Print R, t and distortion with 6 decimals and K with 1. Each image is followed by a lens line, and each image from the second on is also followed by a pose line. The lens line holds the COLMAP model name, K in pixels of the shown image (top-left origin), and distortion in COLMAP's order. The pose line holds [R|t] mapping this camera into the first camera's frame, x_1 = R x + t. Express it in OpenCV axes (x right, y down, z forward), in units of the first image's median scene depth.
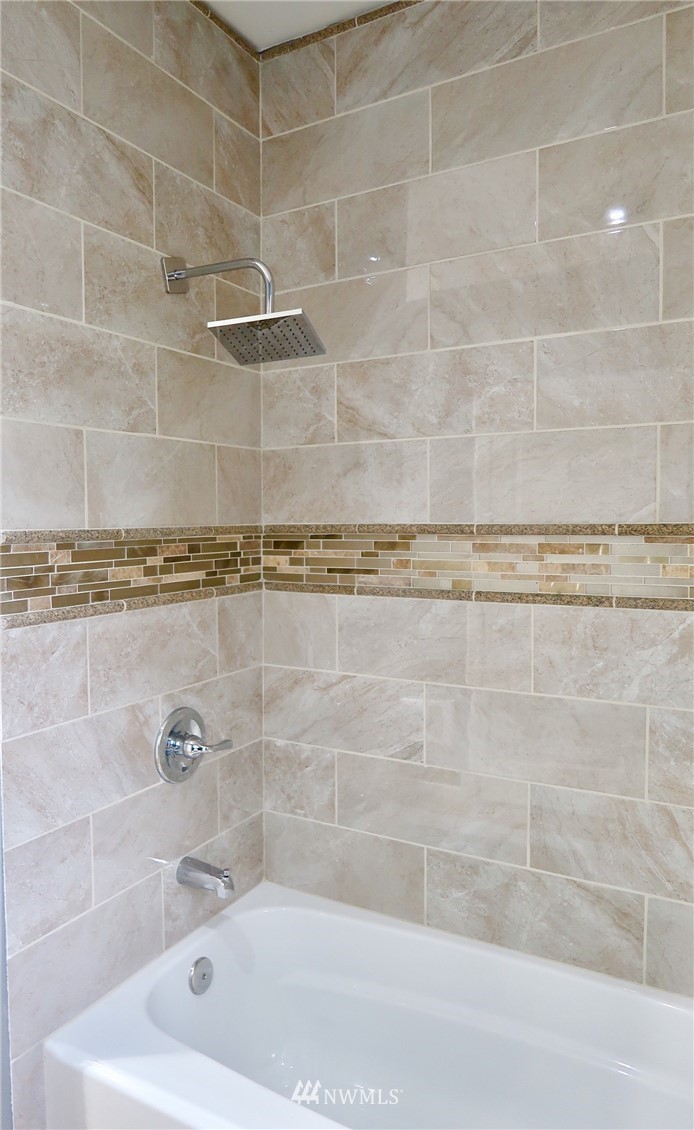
lens RADIAL K [[796.9, 0, 346.4], [0, 796.9, 565.1], [0, 0, 1]] dist [-0.002553, 0.002012]
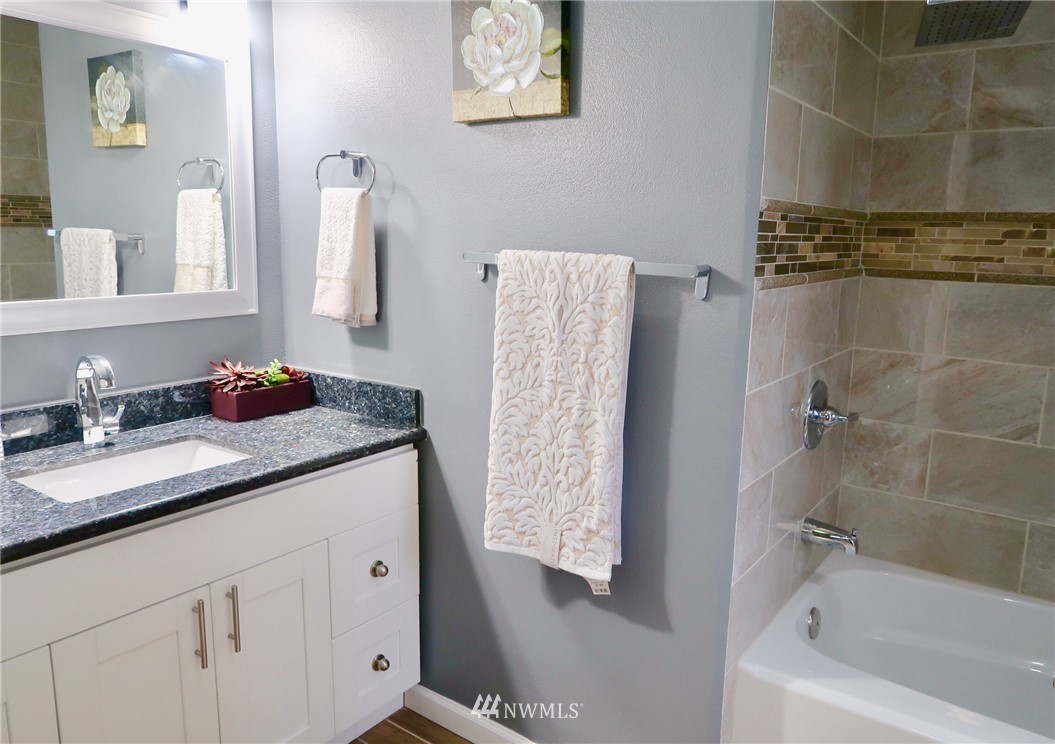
lens RADIAL K [[796.3, 0, 529.3], [0, 796.3, 372.9], [0, 0, 1]] dist [0.001388, 0.002070]
pose [[0.997283, 0.043317, -0.059592, -0.496179], [-0.036700, 0.993477, 0.107970, 0.064019], [0.063880, -0.105489, 0.992367, -0.075593]]
